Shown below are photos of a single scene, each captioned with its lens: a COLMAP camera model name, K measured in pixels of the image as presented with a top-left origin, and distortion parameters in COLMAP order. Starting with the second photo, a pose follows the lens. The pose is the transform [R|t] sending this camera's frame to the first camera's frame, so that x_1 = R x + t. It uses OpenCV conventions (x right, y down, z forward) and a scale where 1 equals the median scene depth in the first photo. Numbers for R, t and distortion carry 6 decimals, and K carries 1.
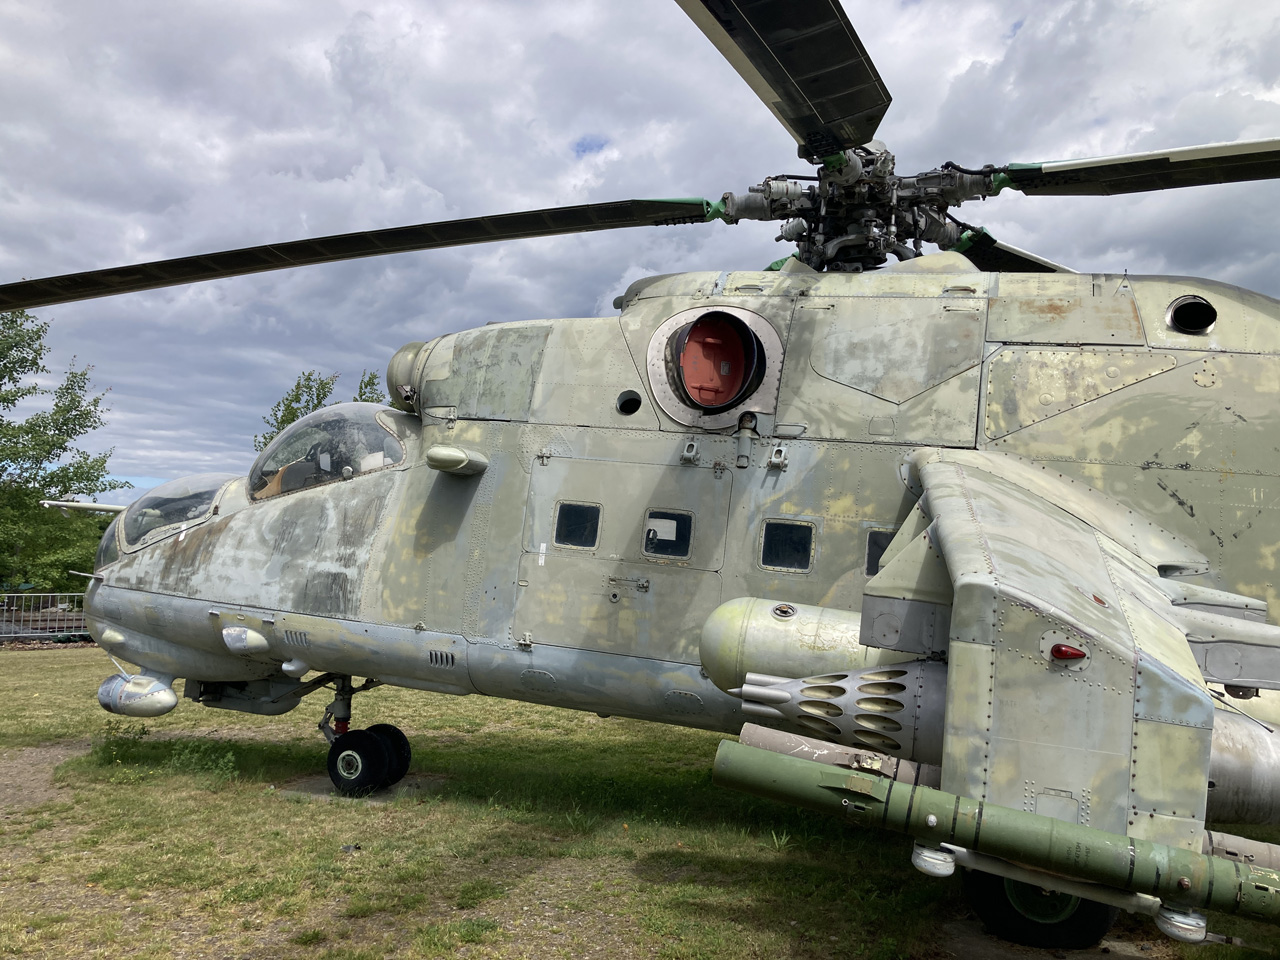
lens RADIAL K [[1054.4, 0, 640.0], [0, 1054.4, 480.0], [0, 0, 1]] dist [0.013104, 0.000179]
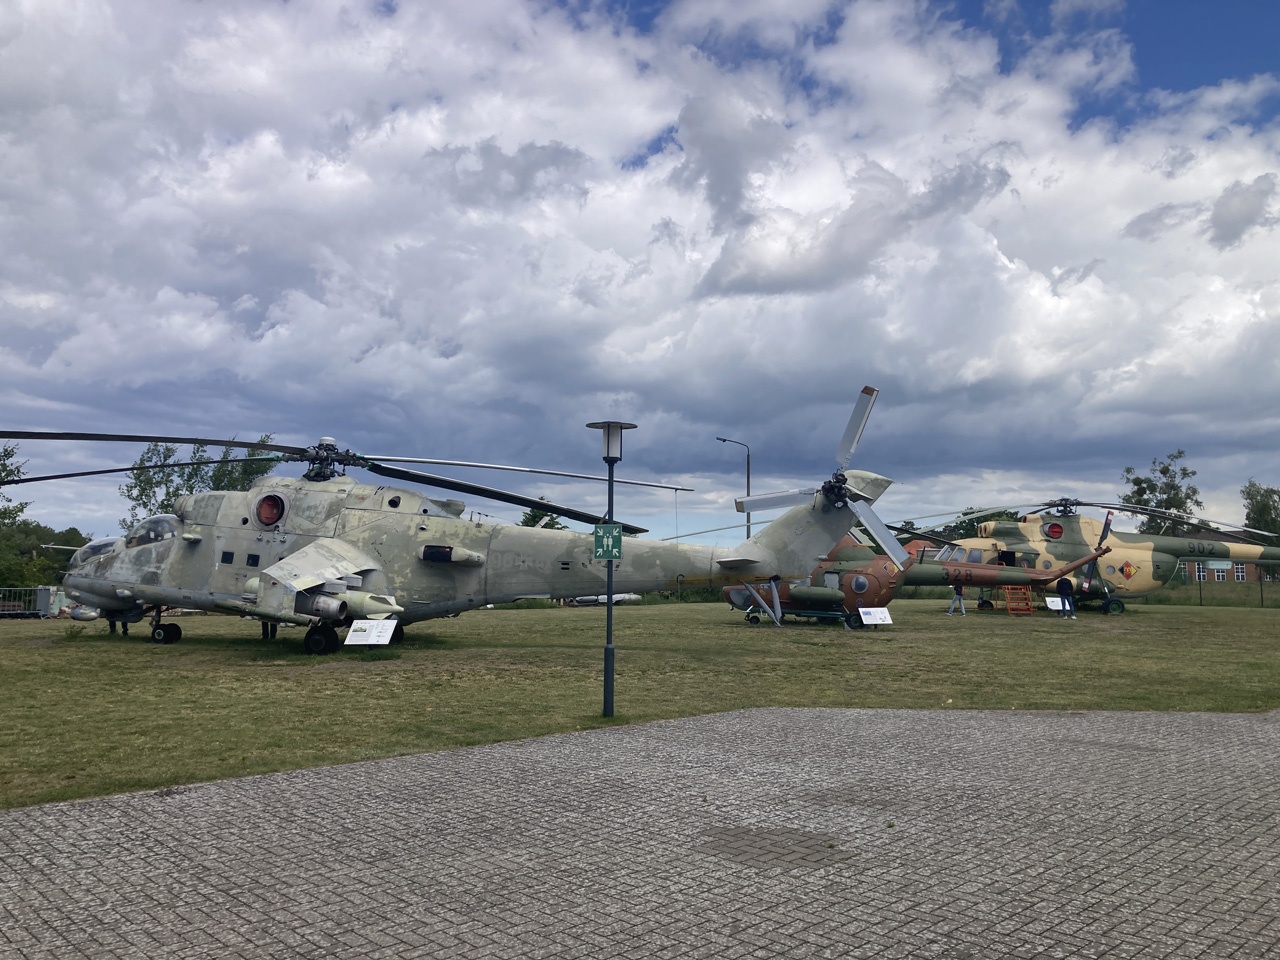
lens RADIAL K [[1044.3, 0, 640.4], [0, 1044.3, 497.2], [0, 0, 1]] dist [-0.001903, -0.005806]
pose [[0.993410, 0.011097, 0.114080, 0.811599], [-0.011481, 0.999930, 0.002715, -0.163026], [-0.114042, -0.004007, 0.993468, -2.306574]]
